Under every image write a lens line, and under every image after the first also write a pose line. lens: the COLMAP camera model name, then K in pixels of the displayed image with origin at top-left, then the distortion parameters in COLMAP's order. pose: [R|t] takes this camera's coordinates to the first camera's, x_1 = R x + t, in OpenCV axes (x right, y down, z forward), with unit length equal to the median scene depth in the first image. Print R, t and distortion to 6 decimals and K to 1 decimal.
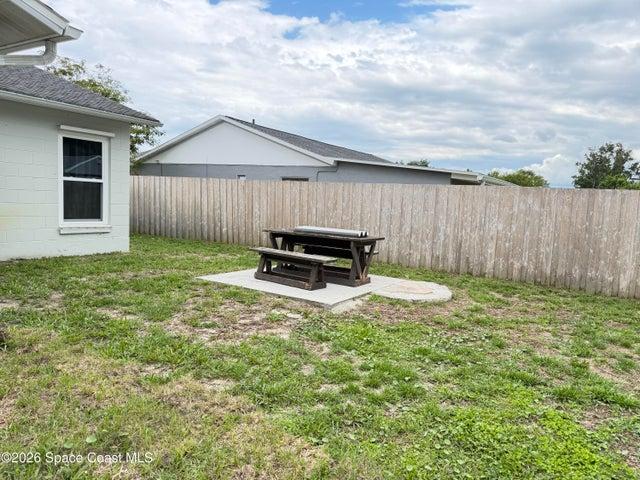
lens RADIAL K [[454.6, 0, 320.0], [0, 454.6, 240.0], [0, 0, 1]] dist [-0.006775, -0.004734]
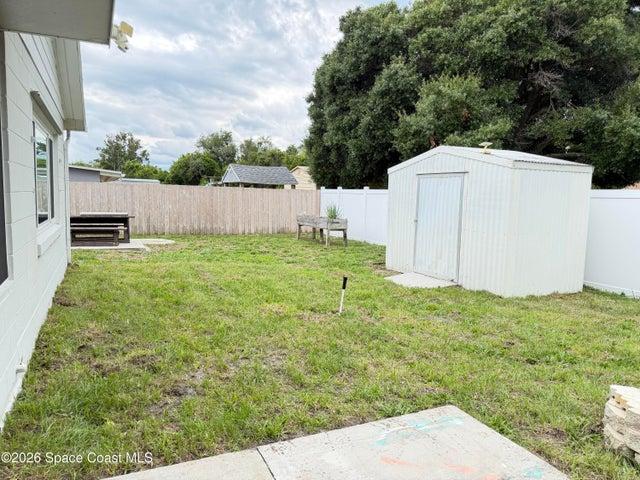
lens RADIAL K [[446.7, 0, 320.0], [0, 446.7, 240.0], [0, 0, 1]] dist [0.088673, -0.000520]
pose [[0.540180, -0.118374, 0.833182, -0.096476], [0.081464, 0.992763, 0.088231, -0.000674], [-0.837597, 0.020214, 0.545914, -0.060173]]
